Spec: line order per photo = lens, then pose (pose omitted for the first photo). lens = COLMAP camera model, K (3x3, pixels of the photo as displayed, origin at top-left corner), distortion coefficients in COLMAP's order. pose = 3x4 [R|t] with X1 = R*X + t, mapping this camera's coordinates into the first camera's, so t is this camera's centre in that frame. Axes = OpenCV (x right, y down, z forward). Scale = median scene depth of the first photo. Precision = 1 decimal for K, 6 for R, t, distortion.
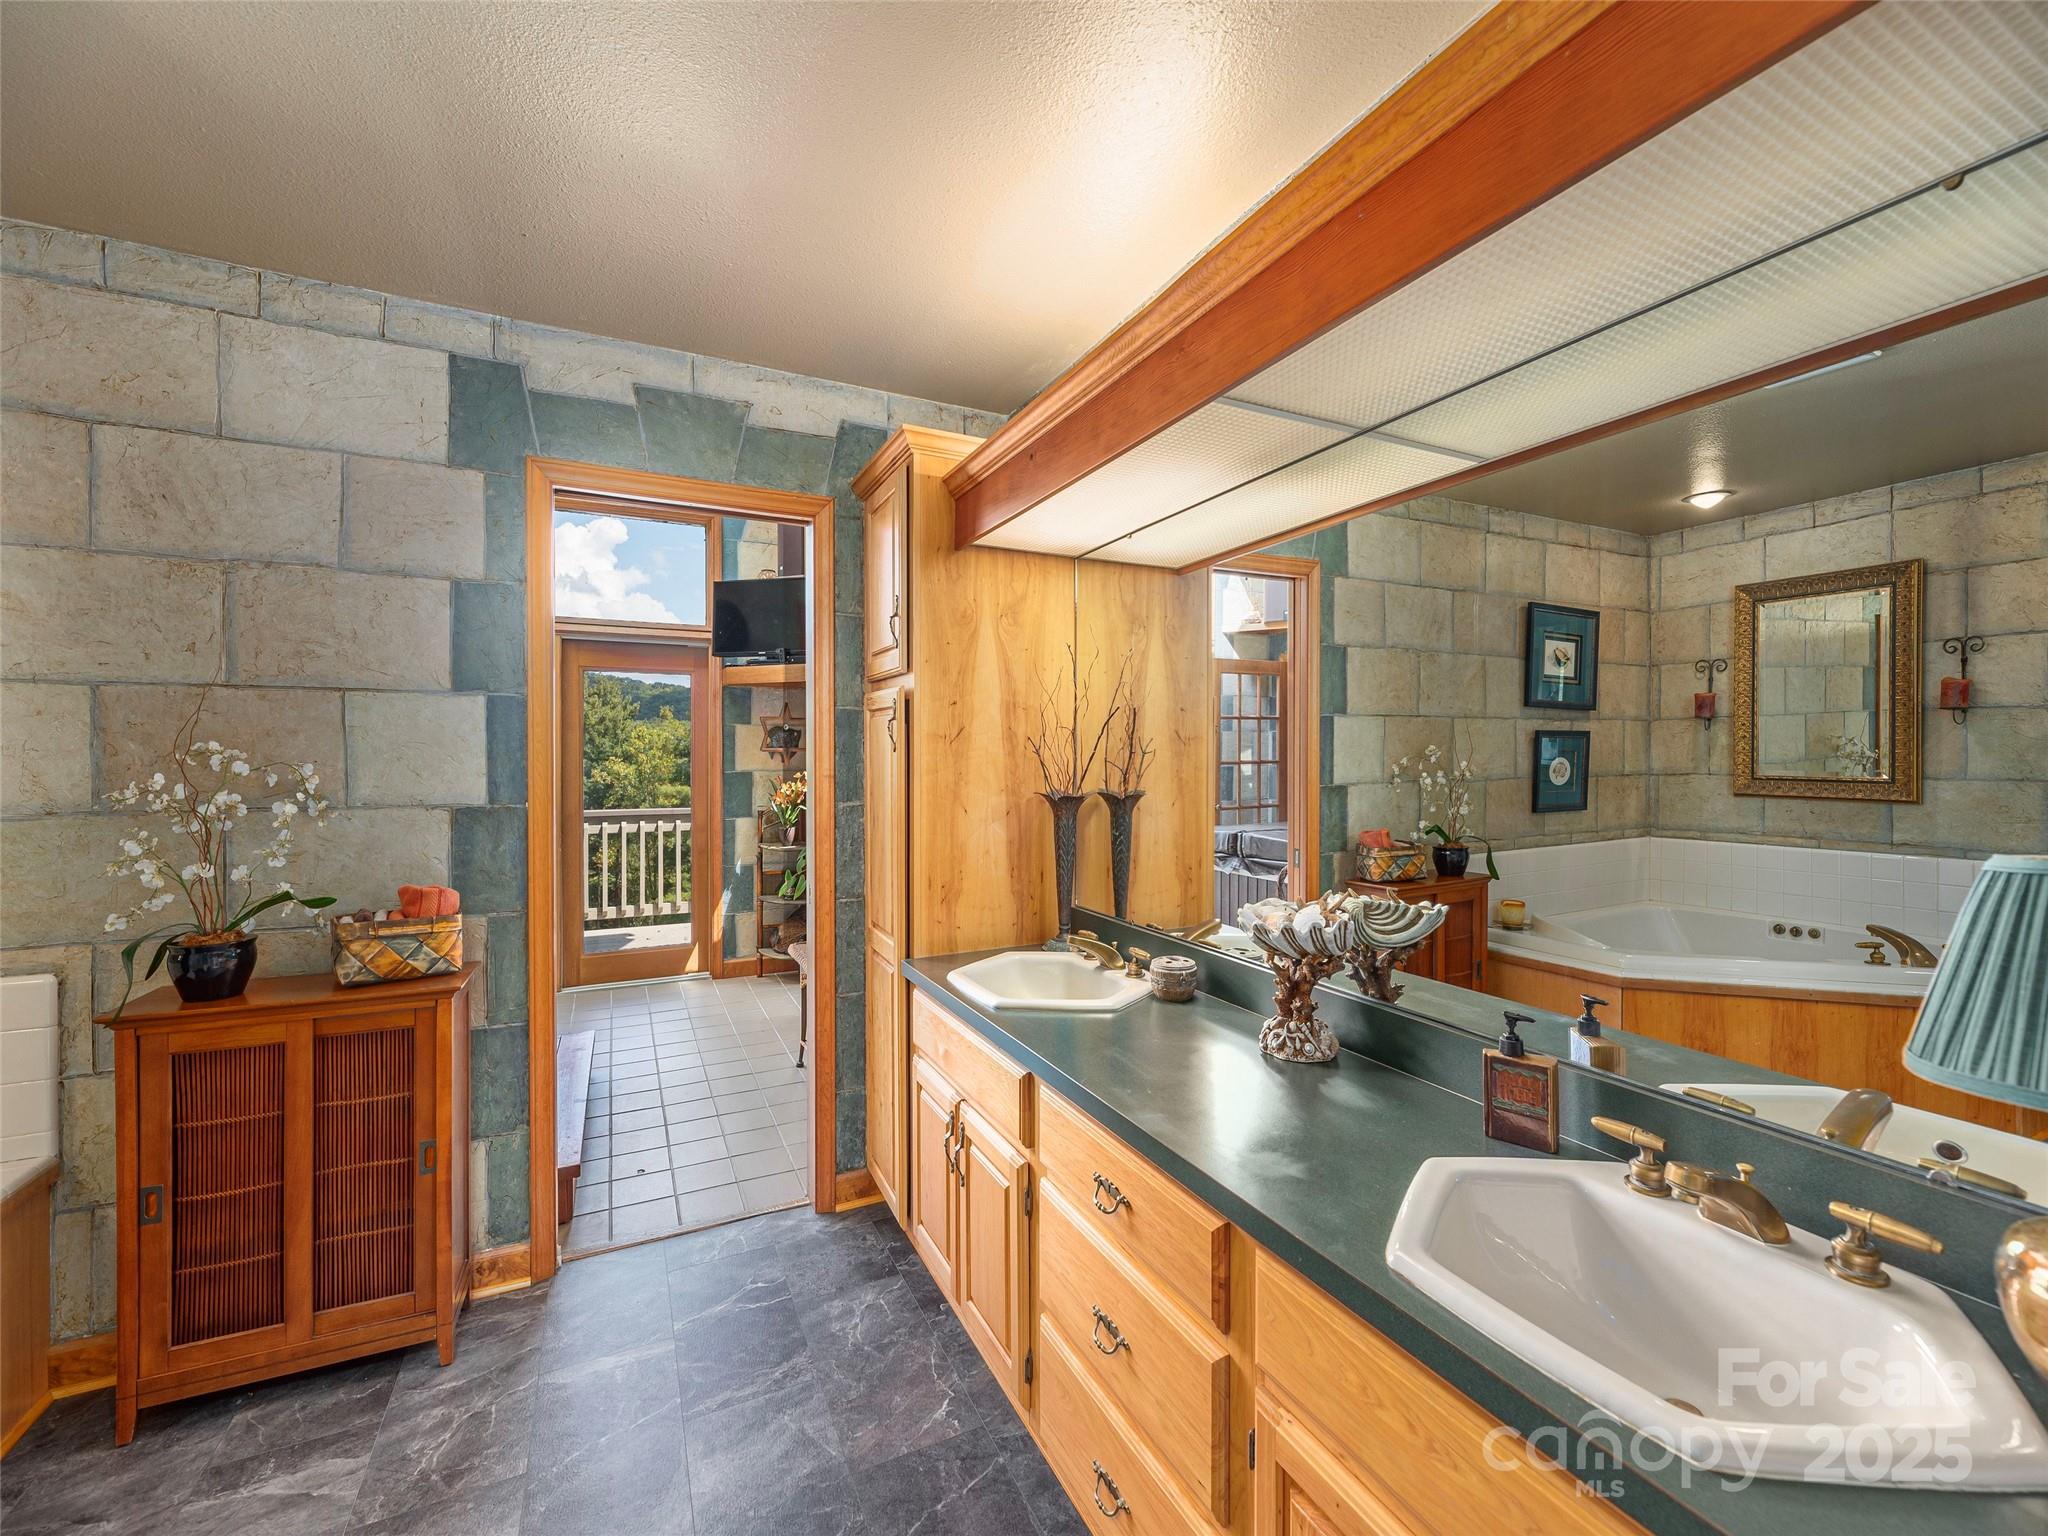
lens RADIAL K [[837.4, 0, 1020.0], [0, 837.4, 762.2], [0, 0, 1]] dist [-0.000129, 0.000136]
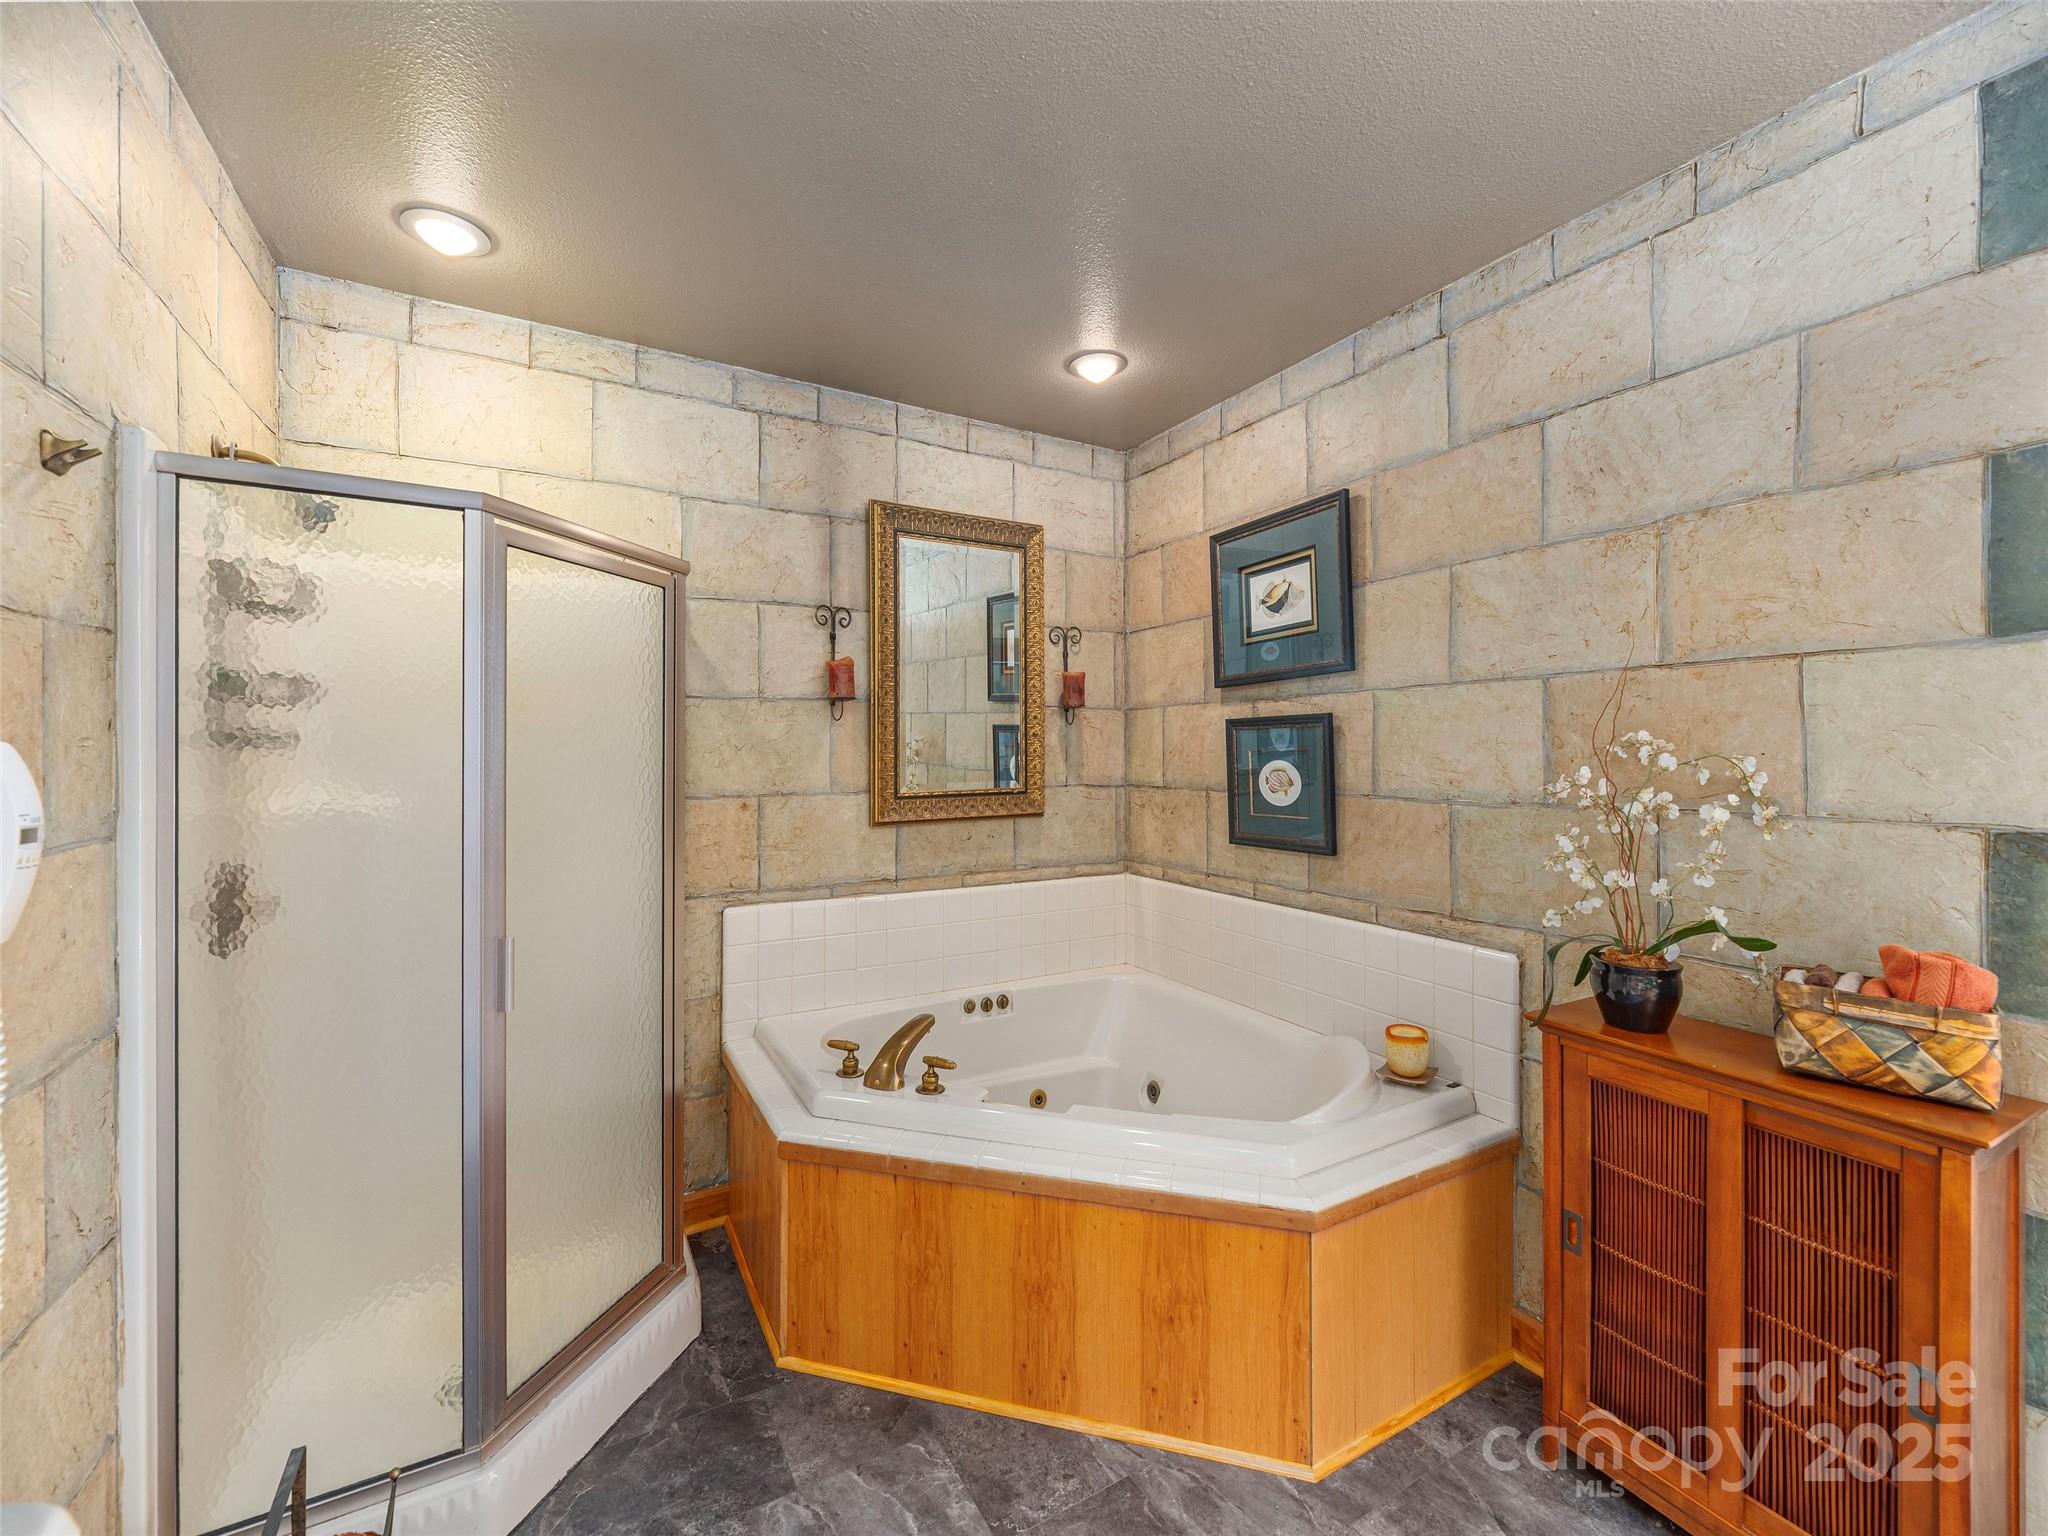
lens RADIAL K [[837.4, 0, 1027.0], [0, 837.4, 750.5], [0, 0, 1]] dist [-0.000129, 0.000136]
pose [[0.071287, -0.003951, -0.997448, -0.138157], [-0.003153, 0.999986, -0.004187, 0.001377], [0.997451, 0.003444, 0.071274, 0.296056]]
